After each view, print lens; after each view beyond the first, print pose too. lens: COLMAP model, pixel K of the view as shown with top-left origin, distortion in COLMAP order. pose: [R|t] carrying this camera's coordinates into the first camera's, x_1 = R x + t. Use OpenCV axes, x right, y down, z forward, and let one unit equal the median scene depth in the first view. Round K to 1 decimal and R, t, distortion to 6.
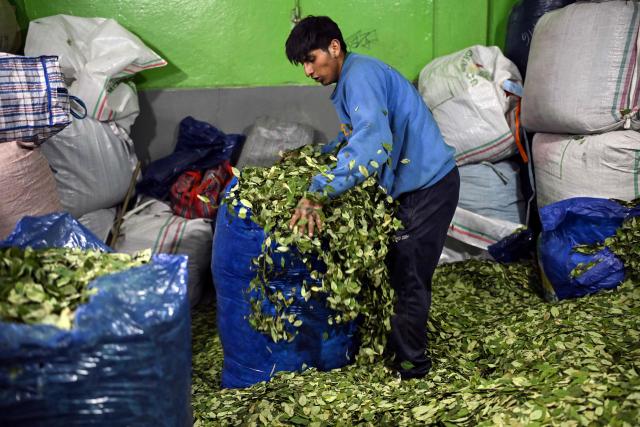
lens RADIAL K [[692.2, 0, 320.0], [0, 692.2, 213.5], [0, 0, 1]] dist [-0.078126, 0.314517]
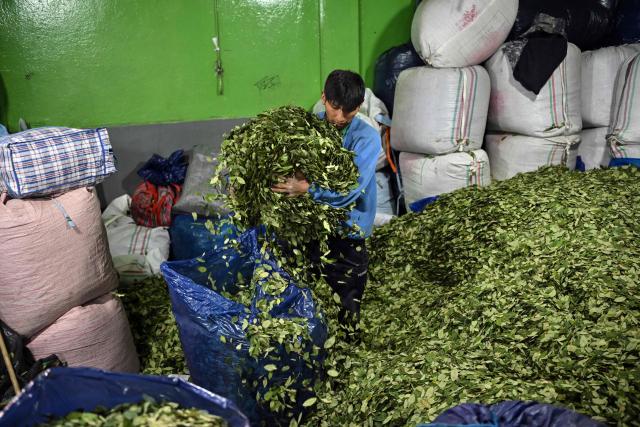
lens RADIAL K [[692.2, 0, 320.0], [0, 692.2, 213.5], [0, 0, 1]] dist [-0.078126, 0.314517]
pose [[0.970671, -0.063134, 0.231976, -0.212252], [0.058366, 0.997920, 0.027369, -0.042013], [-0.233221, -0.013027, 0.972336, -0.398810]]
